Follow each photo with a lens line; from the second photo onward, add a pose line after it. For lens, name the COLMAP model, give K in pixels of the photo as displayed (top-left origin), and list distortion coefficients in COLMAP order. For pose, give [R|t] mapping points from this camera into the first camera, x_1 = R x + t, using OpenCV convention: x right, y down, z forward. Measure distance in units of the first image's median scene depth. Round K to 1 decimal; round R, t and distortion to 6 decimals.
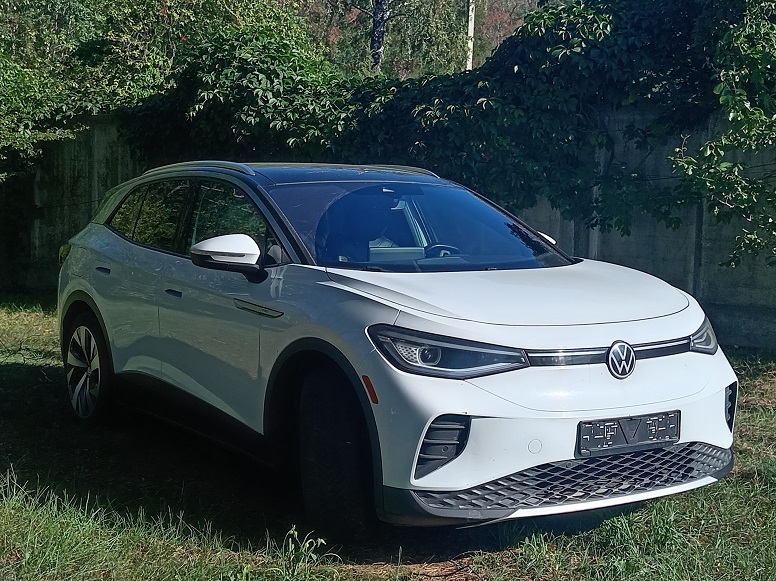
lens RADIAL K [[1222.0, 0, 388.0], [0, 1222.0, 290.5], [0, 0, 1]] dist [0.239414, -0.829294]
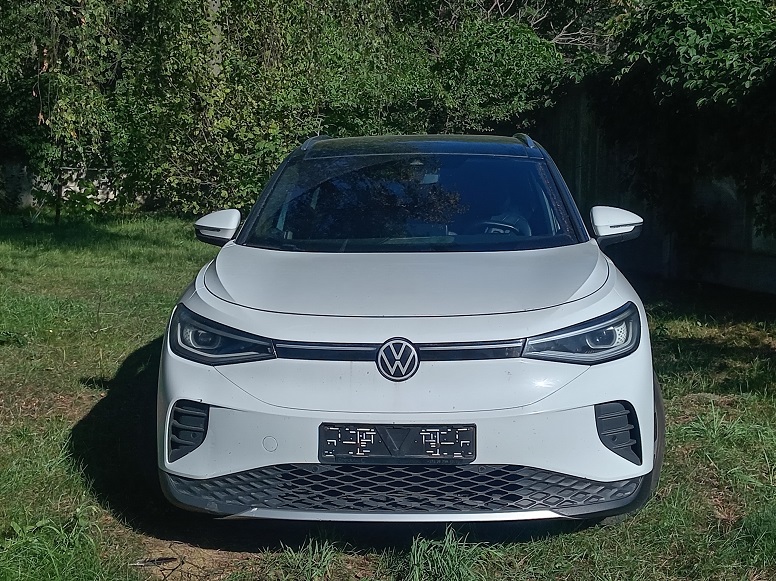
lens RADIAL K [[1222.0, 0, 388.0], [0, 1222.0, 290.5], [0, 0, 1]] dist [0.239414, -0.829294]
pose [[0.796033, 0.051834, -0.603029, 0.288605], [-0.033602, 0.998574, 0.041477, -0.011845], [0.604319, -0.012754, 0.796640, 0.121909]]
